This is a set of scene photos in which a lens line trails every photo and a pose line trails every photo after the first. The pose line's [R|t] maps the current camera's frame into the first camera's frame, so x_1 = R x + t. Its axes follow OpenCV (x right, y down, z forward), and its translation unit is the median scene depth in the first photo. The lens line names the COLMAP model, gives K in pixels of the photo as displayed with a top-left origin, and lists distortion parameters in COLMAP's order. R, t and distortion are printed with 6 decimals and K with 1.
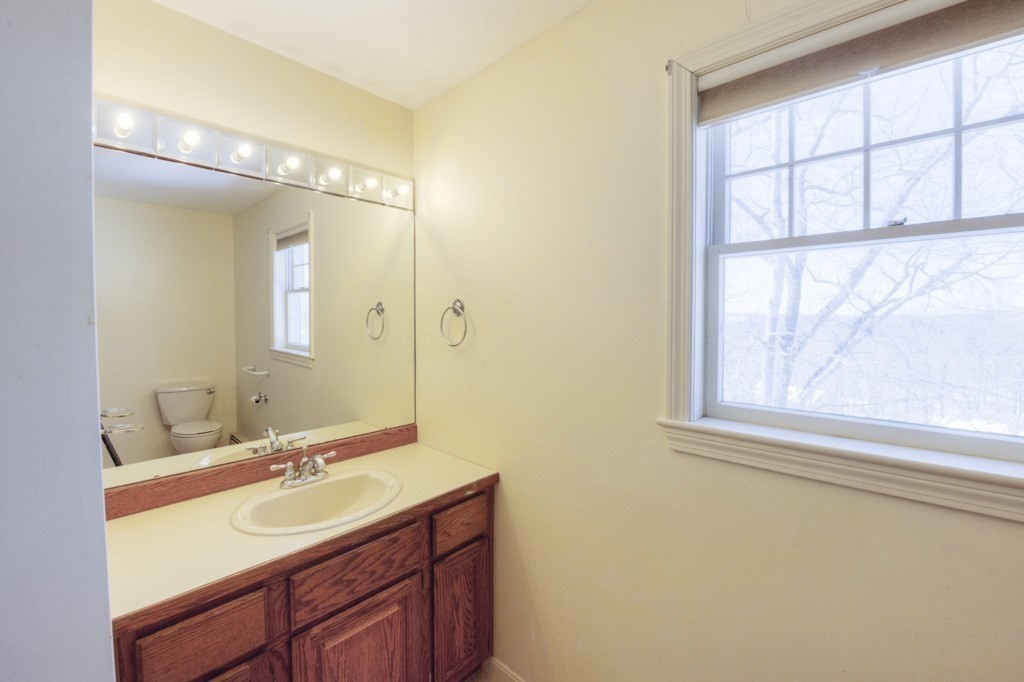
lens RADIAL K [[419.5, 0, 508.4], [0, 419.5, 329.5], [0, 0, 1]] dist [-0.016974, -0.000124]
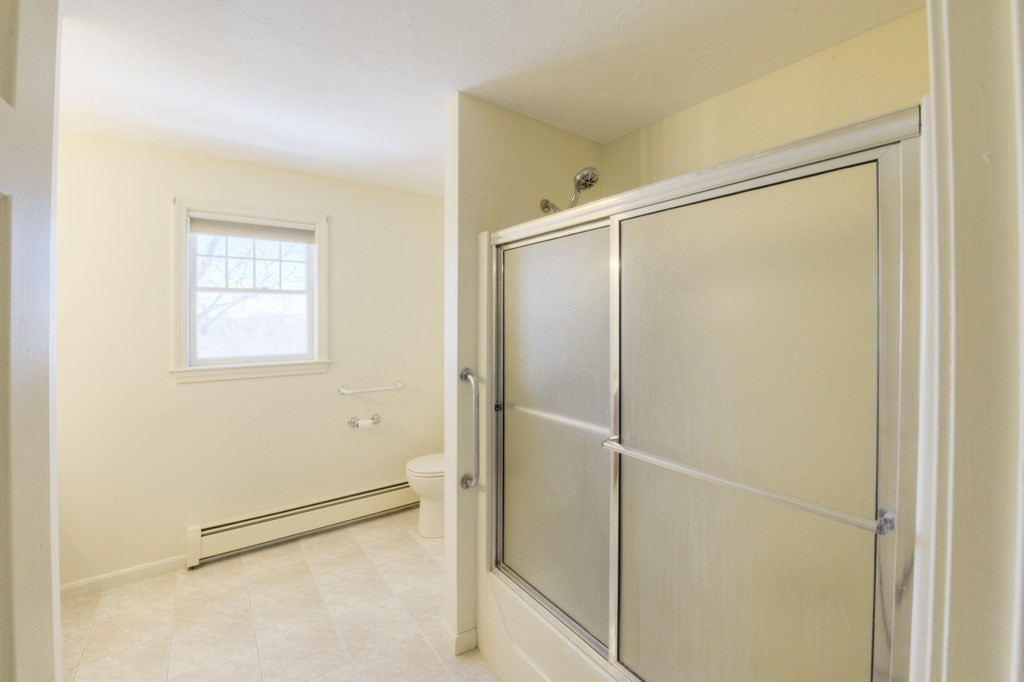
lens RADIAL K [[419.5, 0, 508.4], [0, 419.5, 329.5], [0, 0, 1]] dist [-0.016974, -0.000124]
pose [[0.199016, -0.018174, 0.979828, -1.353305], [0.019904, 0.999697, 0.014499, 0.023358], [-0.979794, 0.016616, 0.199317, -1.070281]]
